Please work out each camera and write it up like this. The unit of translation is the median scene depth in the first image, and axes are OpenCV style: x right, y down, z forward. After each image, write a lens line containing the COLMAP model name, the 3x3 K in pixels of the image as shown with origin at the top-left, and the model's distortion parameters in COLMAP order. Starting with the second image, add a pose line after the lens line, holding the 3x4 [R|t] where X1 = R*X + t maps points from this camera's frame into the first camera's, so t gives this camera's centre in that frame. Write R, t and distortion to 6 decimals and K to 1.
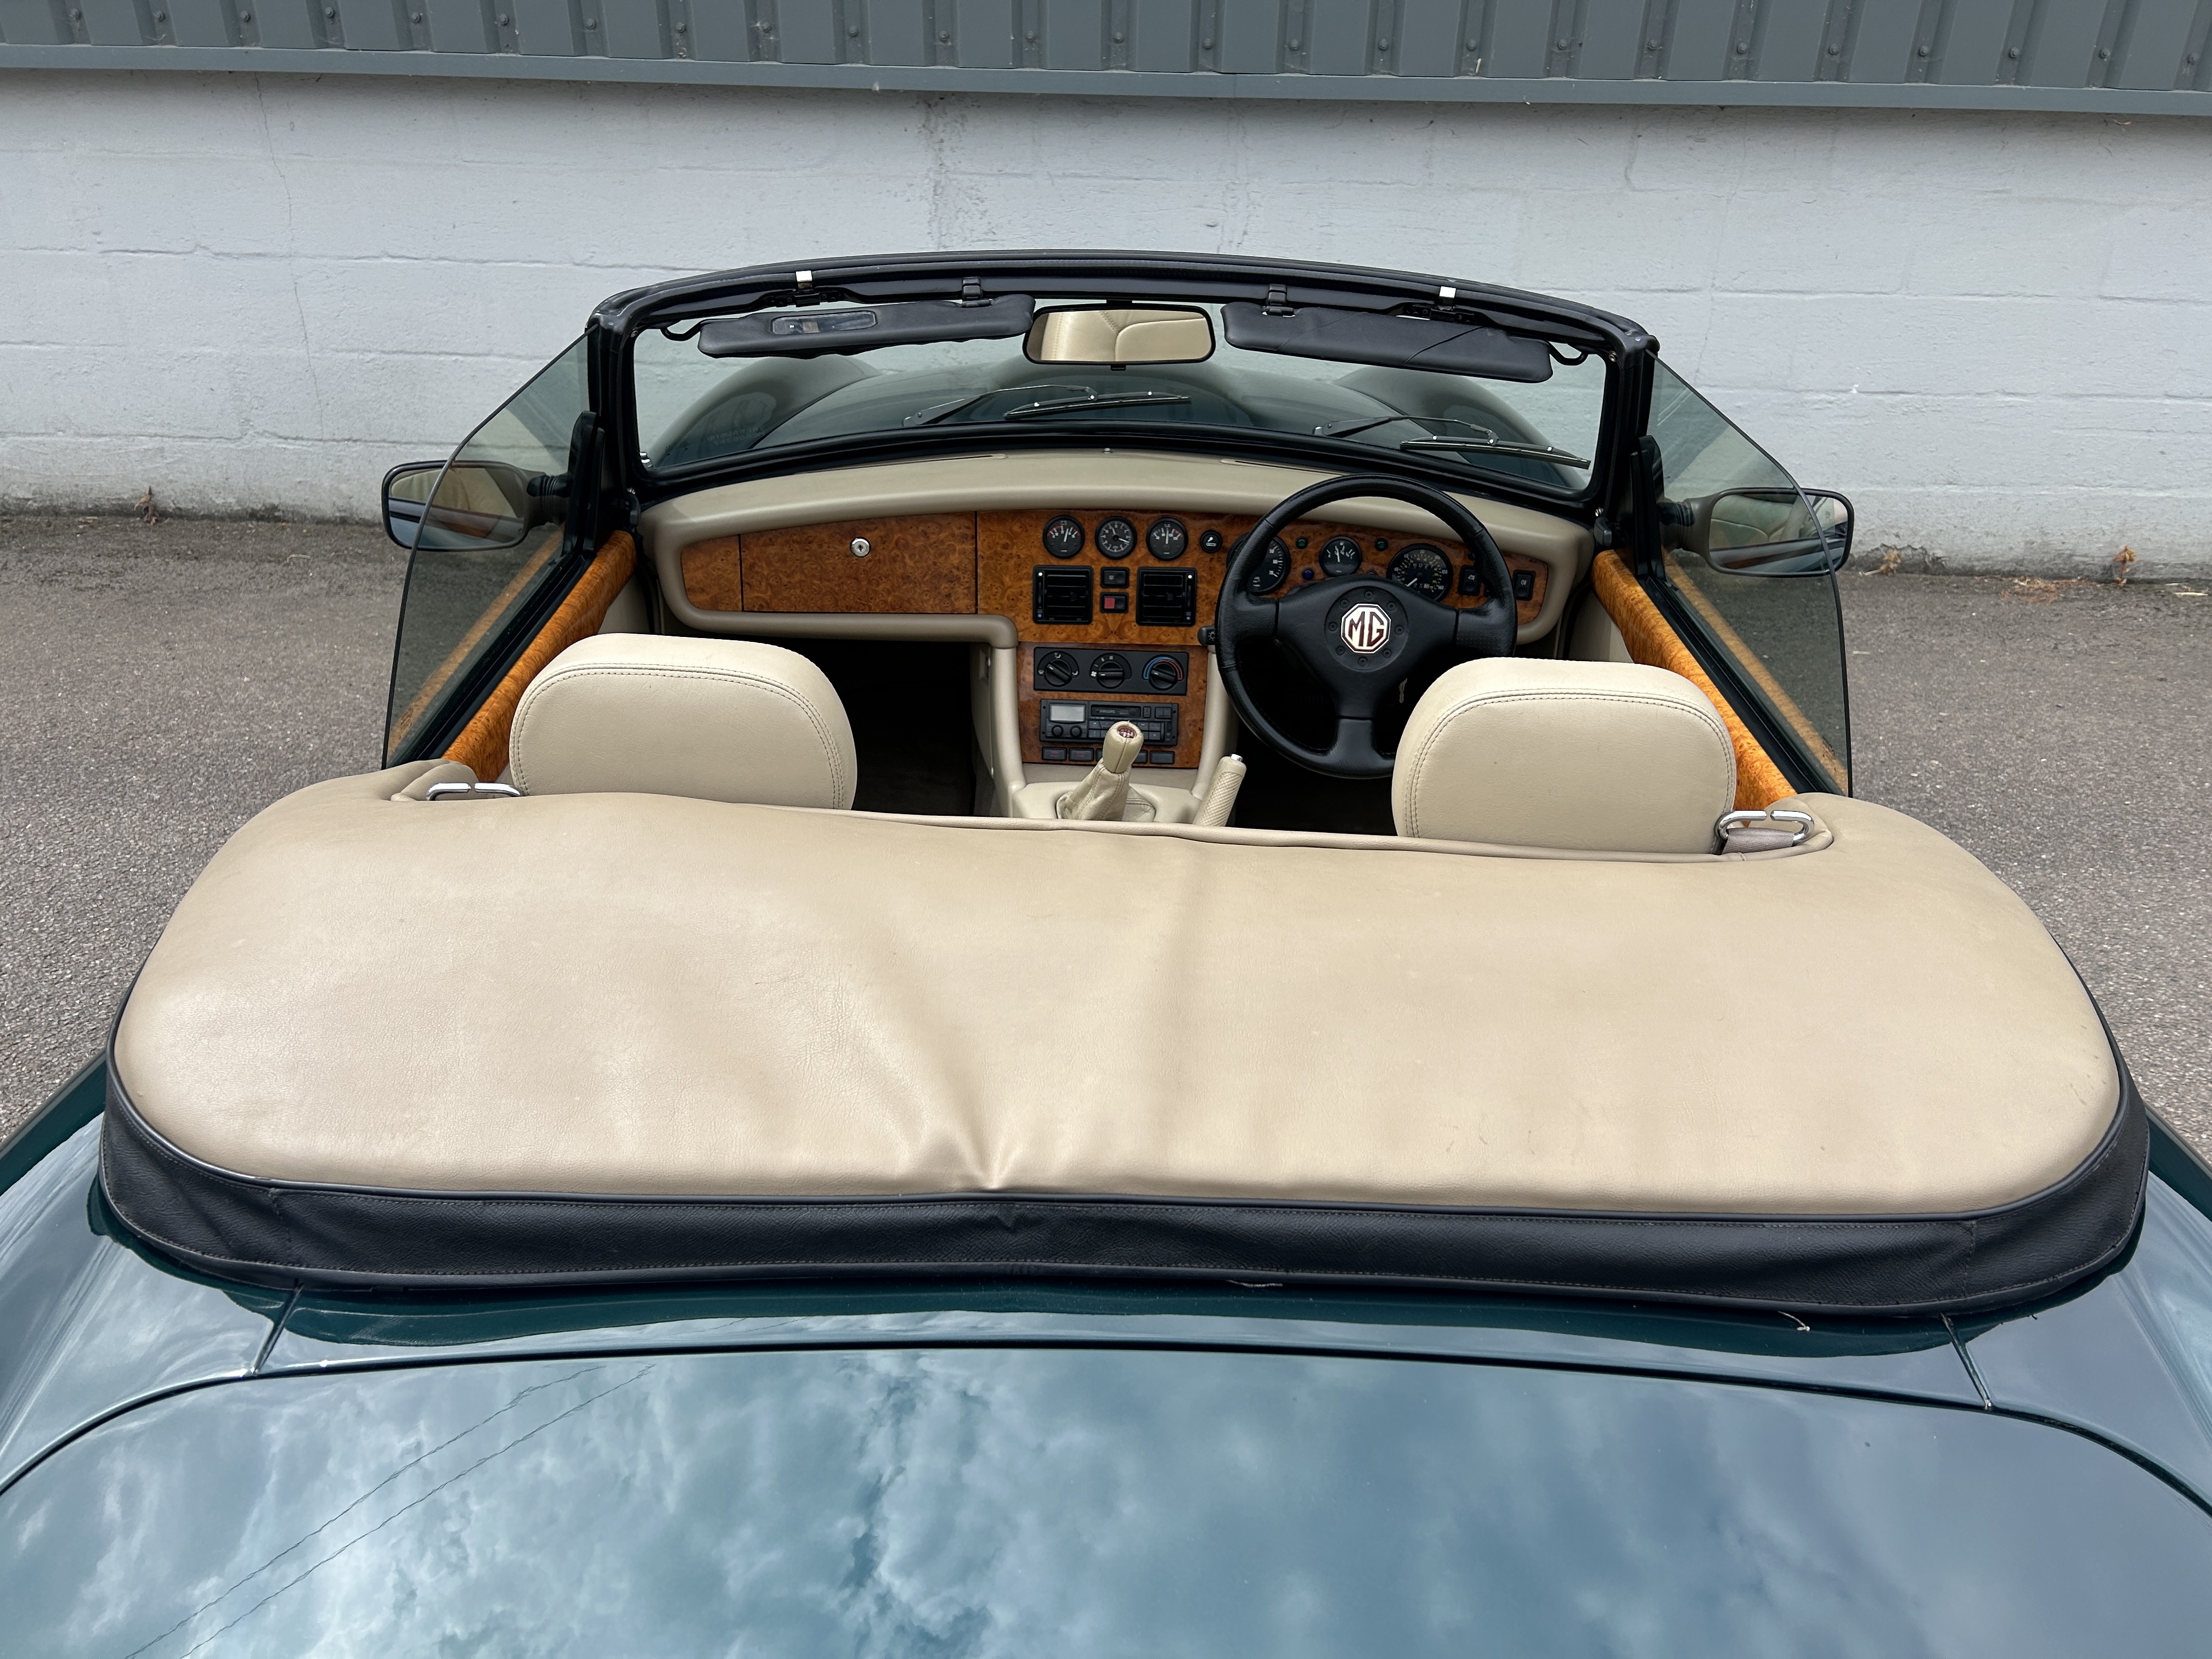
lens RADIAL K [[1671.5, 0, 1102.0], [0, 1671.5, 822.3], [0, 0, 1]] dist [0.056473, -0.062850]
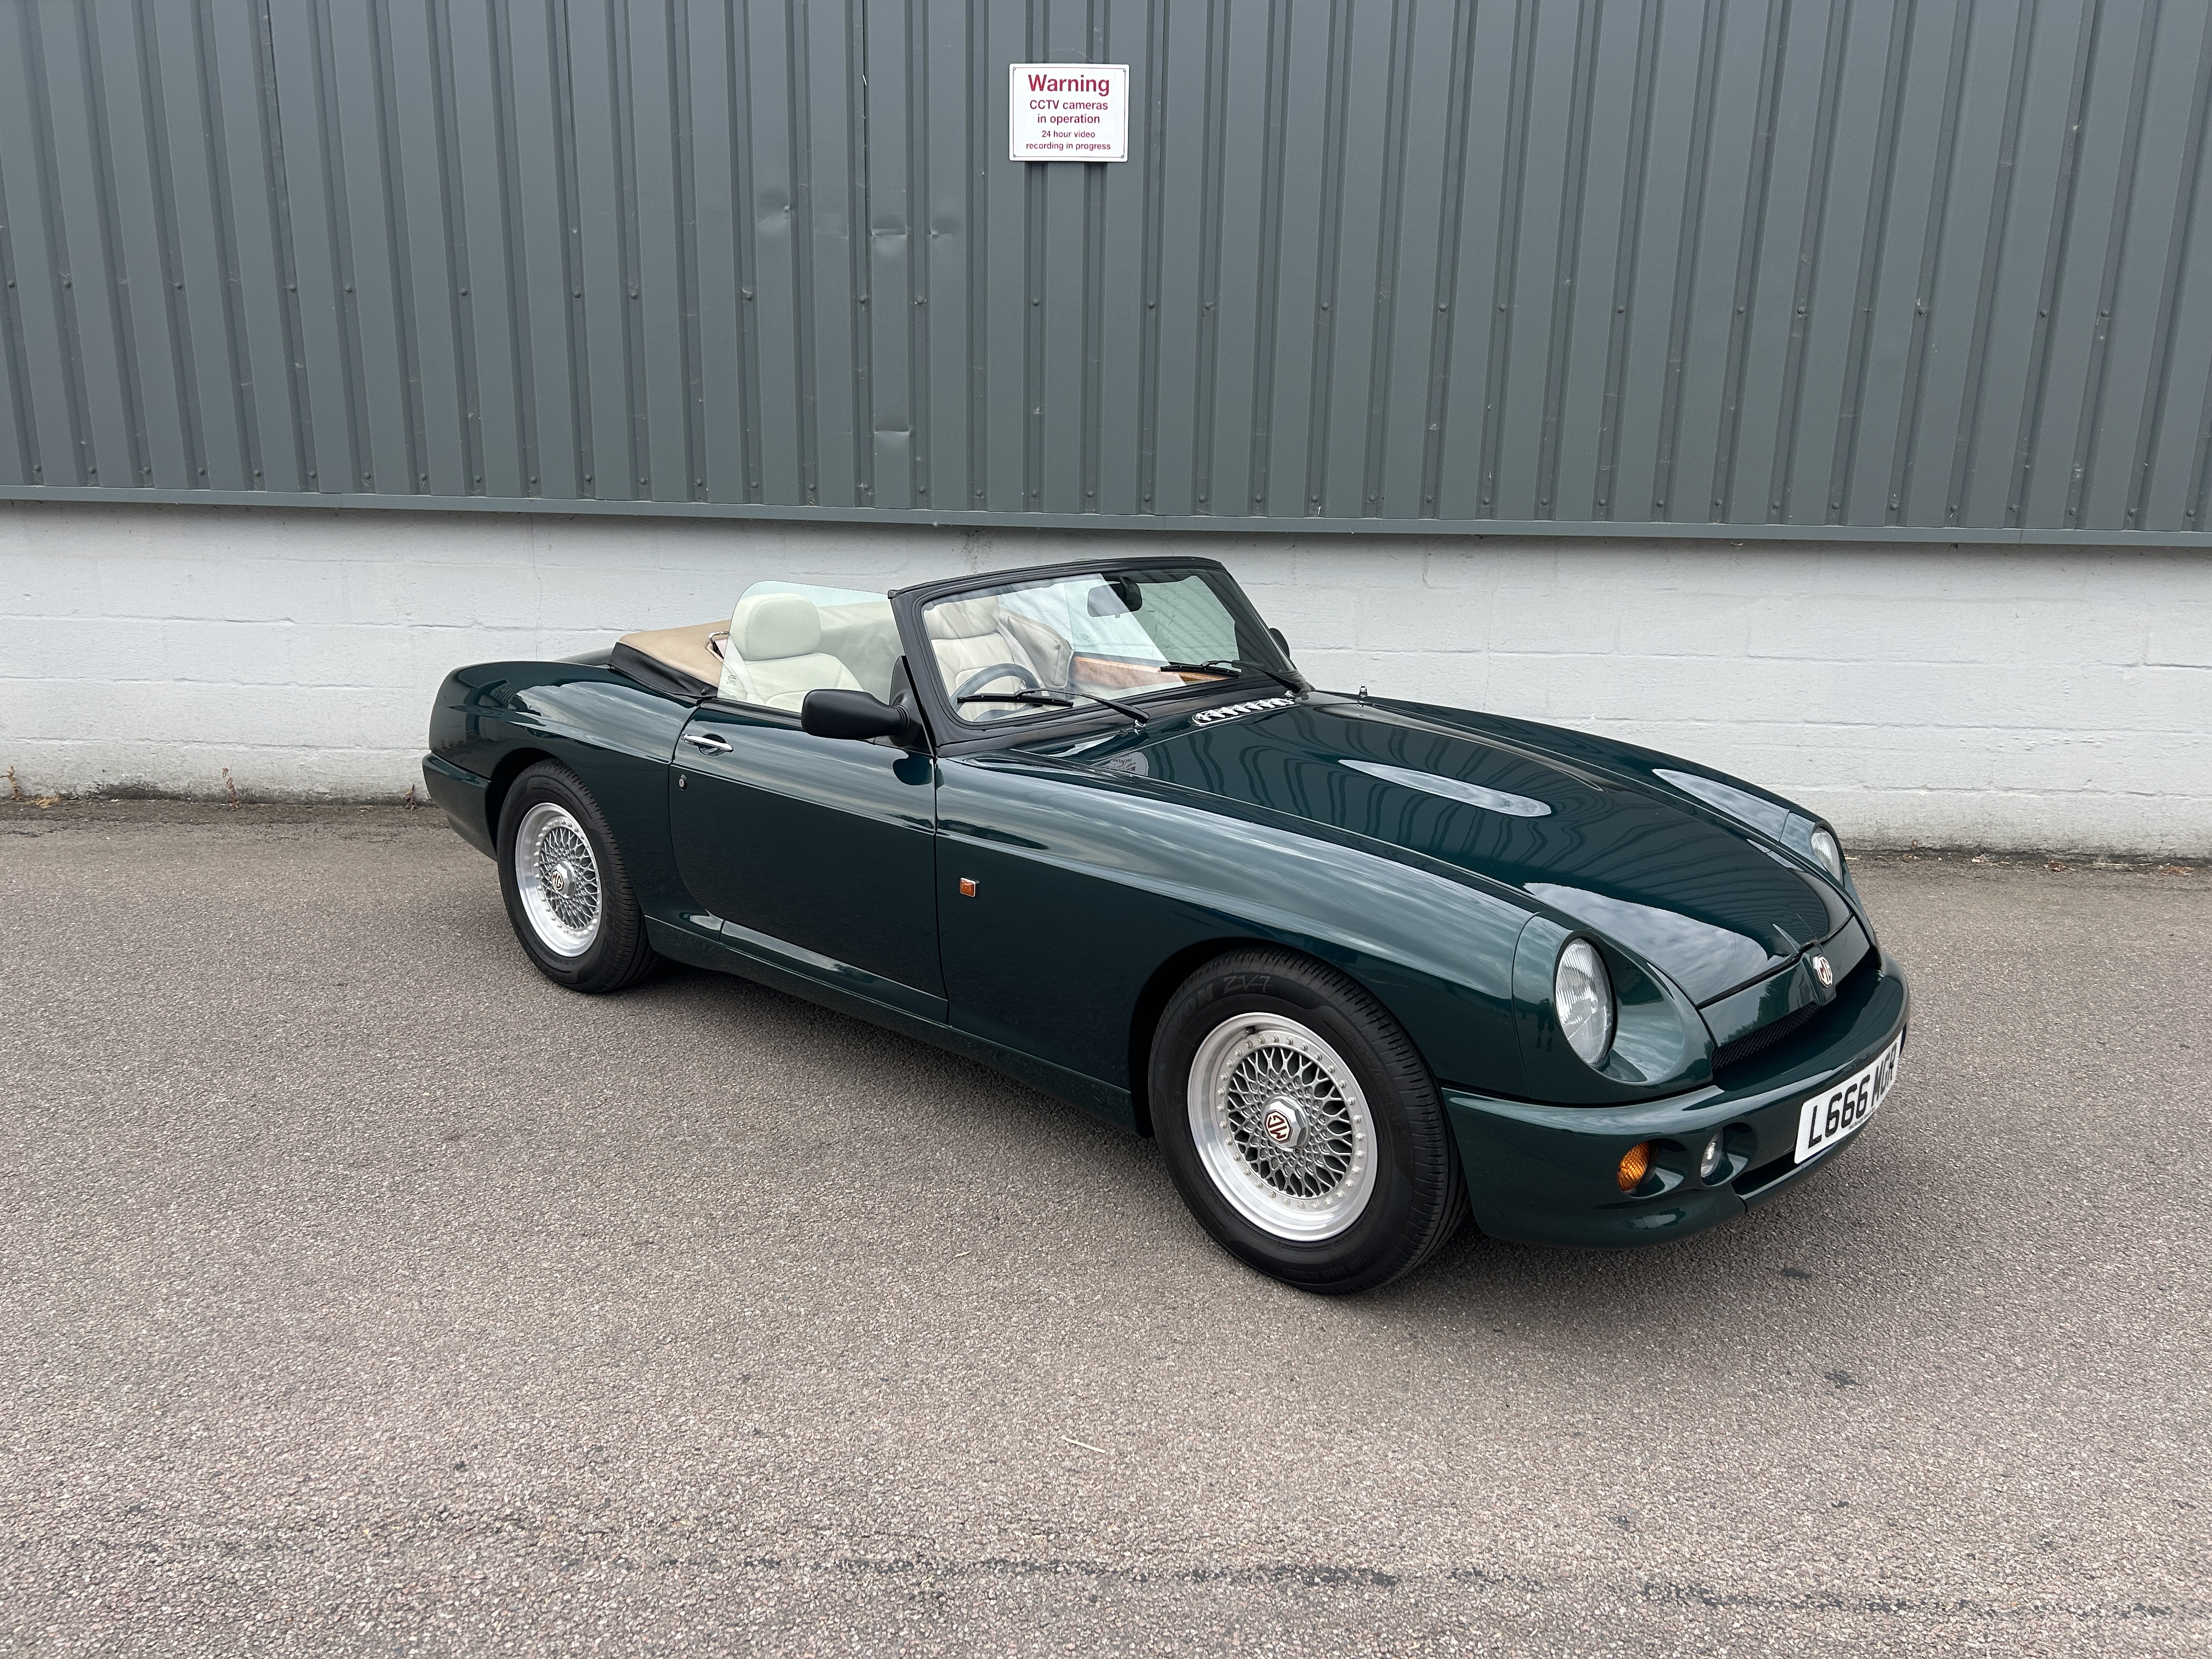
lens RADIAL K [[1660.9, 0, 1094.0], [0, 1660.9, 841.7], [0, 0, 1]] dist [0.056736, -0.059856]
pose [[0.999978, 0.003869, -0.005423, 0.022058], [-0.005118, 0.967259, -0.253739, 0.231681], [0.004264, 0.253761, 0.967258, -0.400045]]
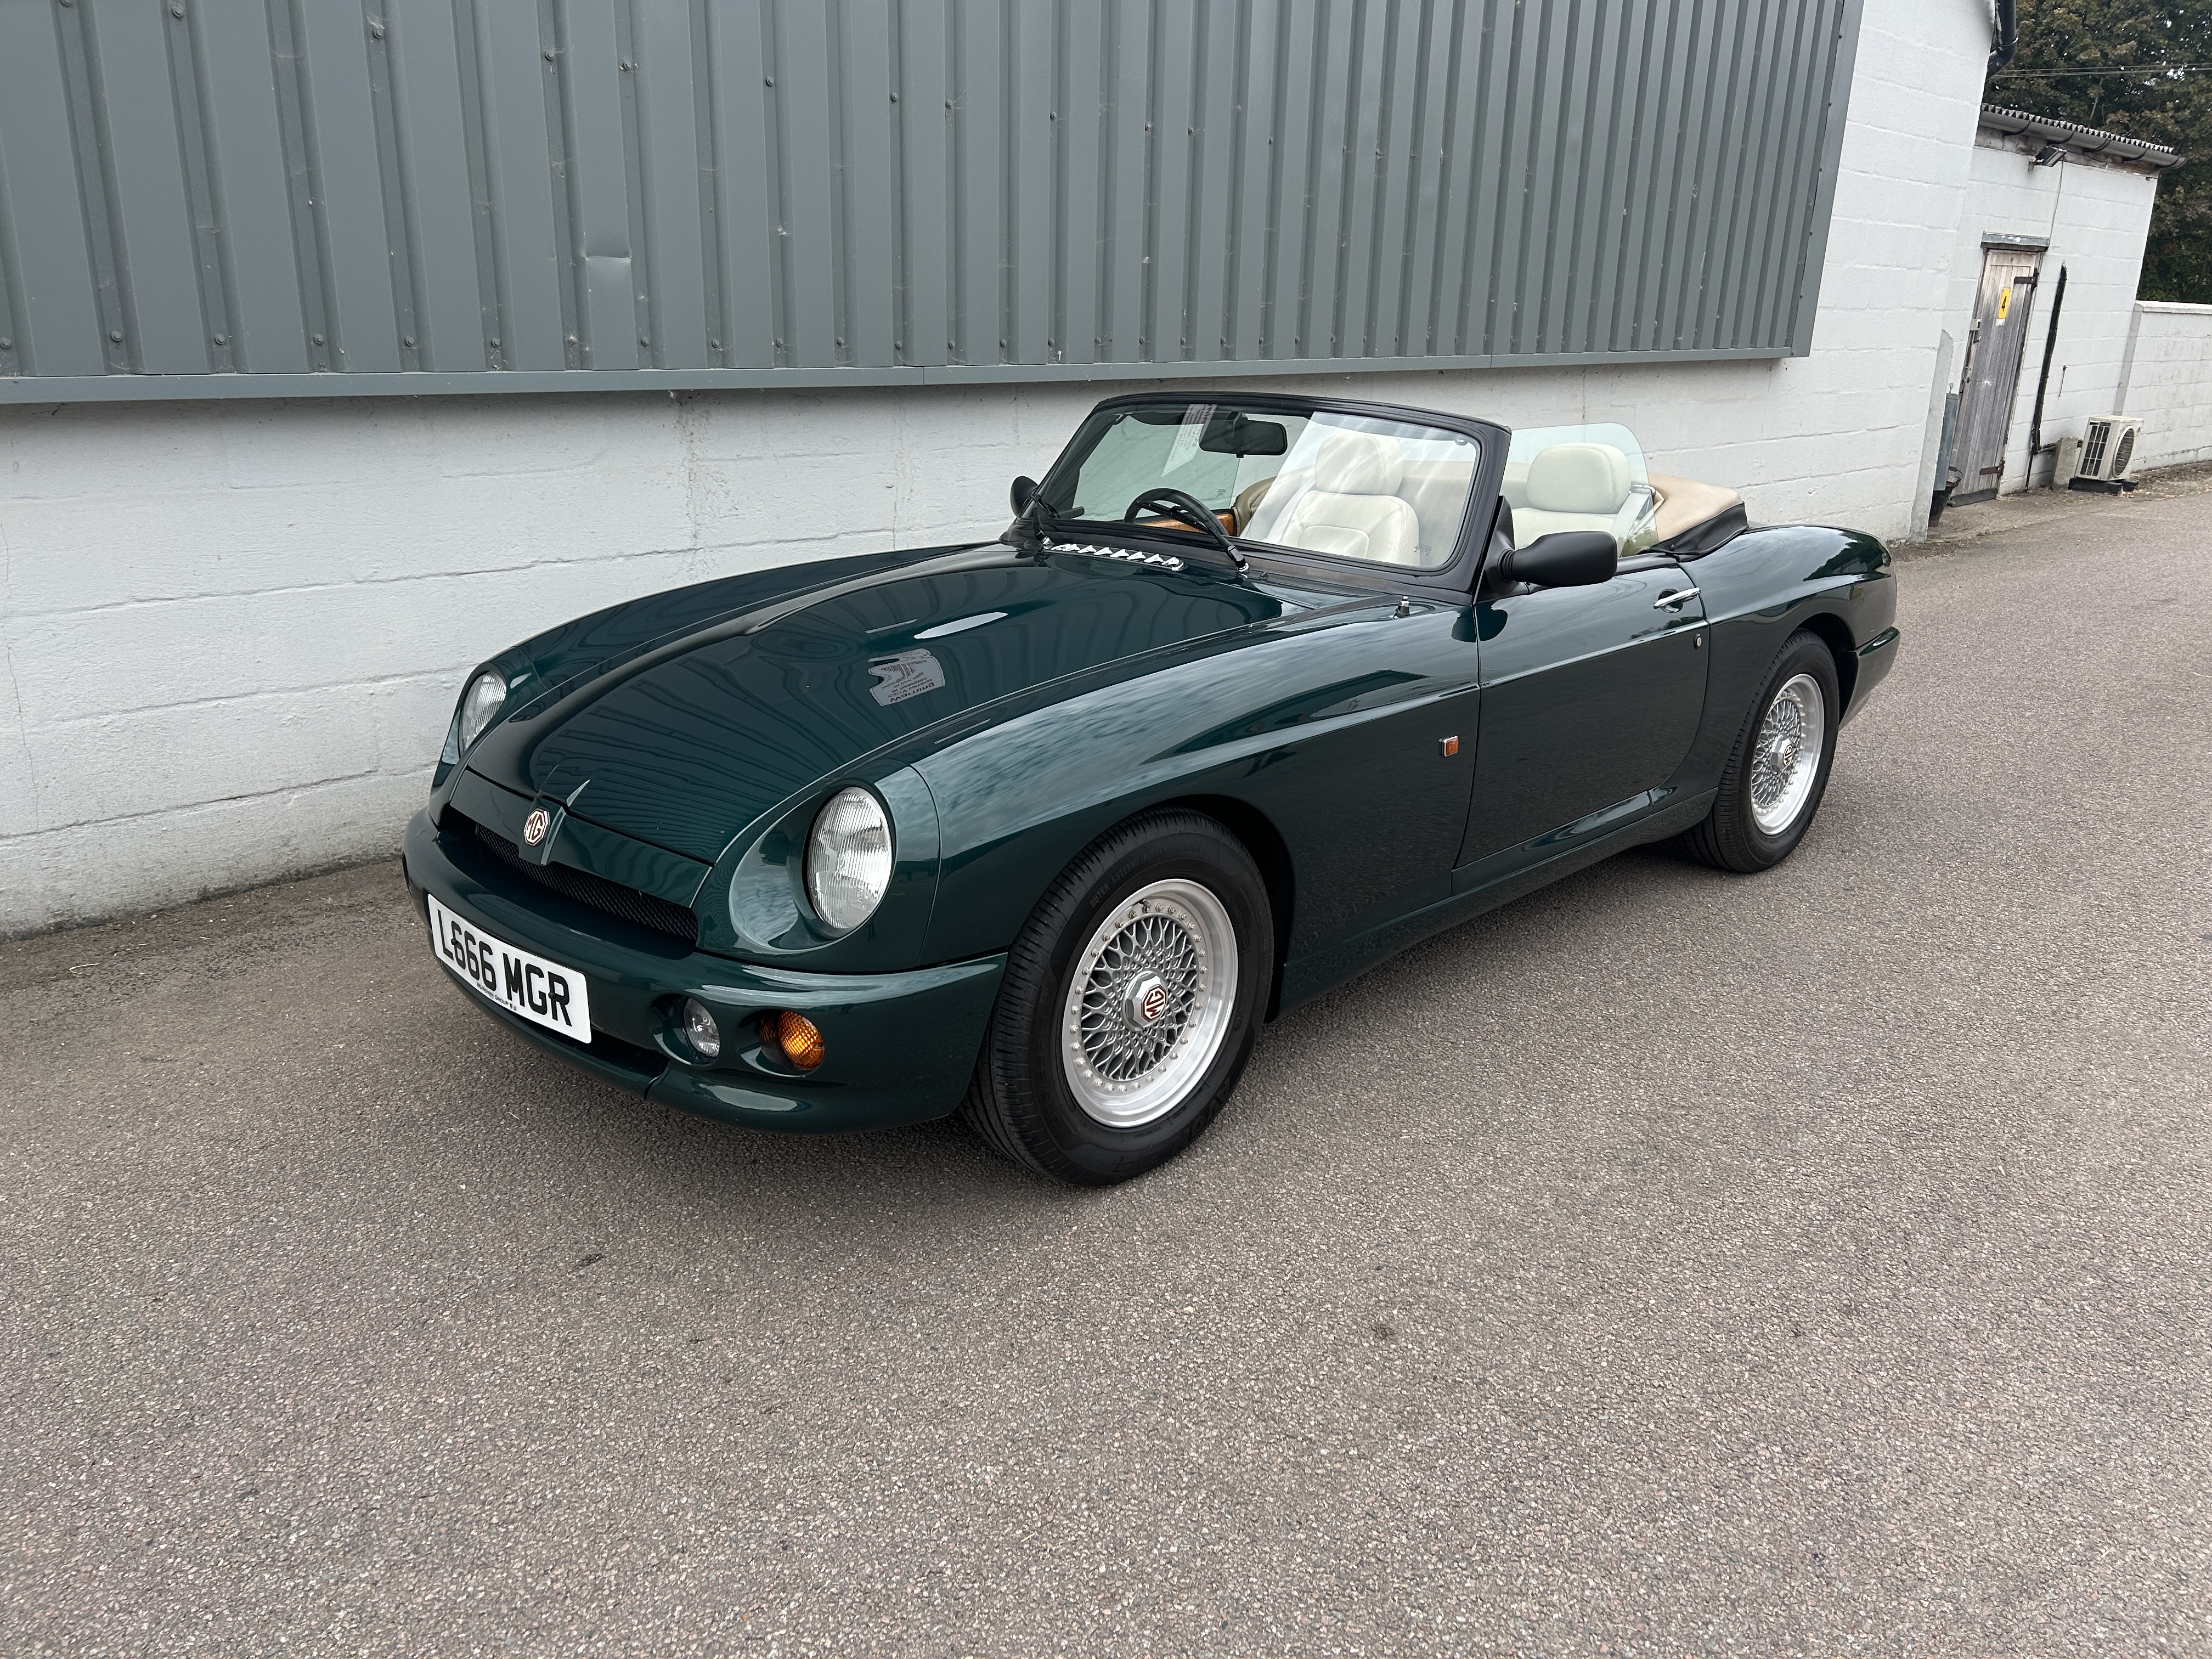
lens RADIAL K [[1661.9, 0, 1112.2], [0, 1661.9, 835.5], [0, 0, 1]] dist [0.059601, -0.065655]
pose [[0.680492, -0.227434, 0.696566, -0.752379], [0.349950, 0.936067, -0.036242, -0.015103], [-0.643790, 0.268425, 0.716577, 0.092368]]
